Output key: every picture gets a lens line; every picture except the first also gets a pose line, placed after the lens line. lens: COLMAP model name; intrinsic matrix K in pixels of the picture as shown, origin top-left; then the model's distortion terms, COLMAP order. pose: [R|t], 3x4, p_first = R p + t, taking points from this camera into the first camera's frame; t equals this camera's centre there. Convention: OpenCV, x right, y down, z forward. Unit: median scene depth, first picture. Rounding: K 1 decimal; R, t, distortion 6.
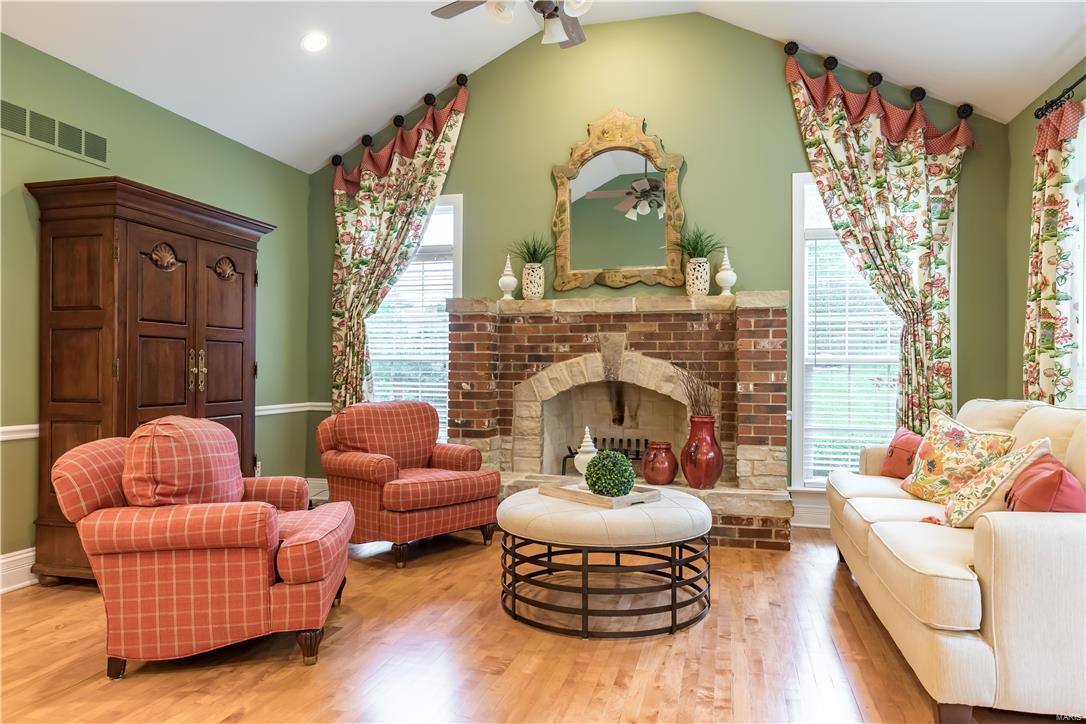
lens RADIAL K [[680.7, 0, 547.8], [0, 680.7, 364.4], [0, 0, 1]] dist [0.002122, -0.002764]
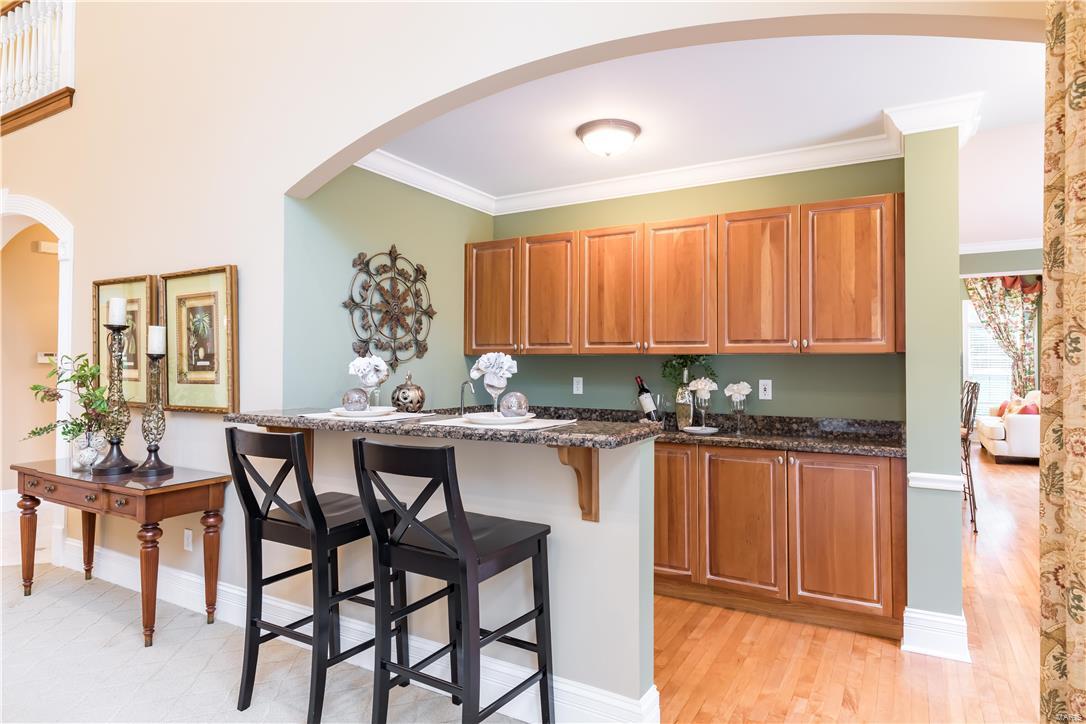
lens RADIAL K [[614.5, 0, 538.3], [0, 614.5, 356.5], [0, 0, 1]] dist [0.001798, 0.000023]
pose [[0.964165, -0.006777, -0.265218, -0.552033], [0.003770, 0.999923, -0.011845, -0.053880], [0.265278, 0.010420, 0.964116, -1.613079]]
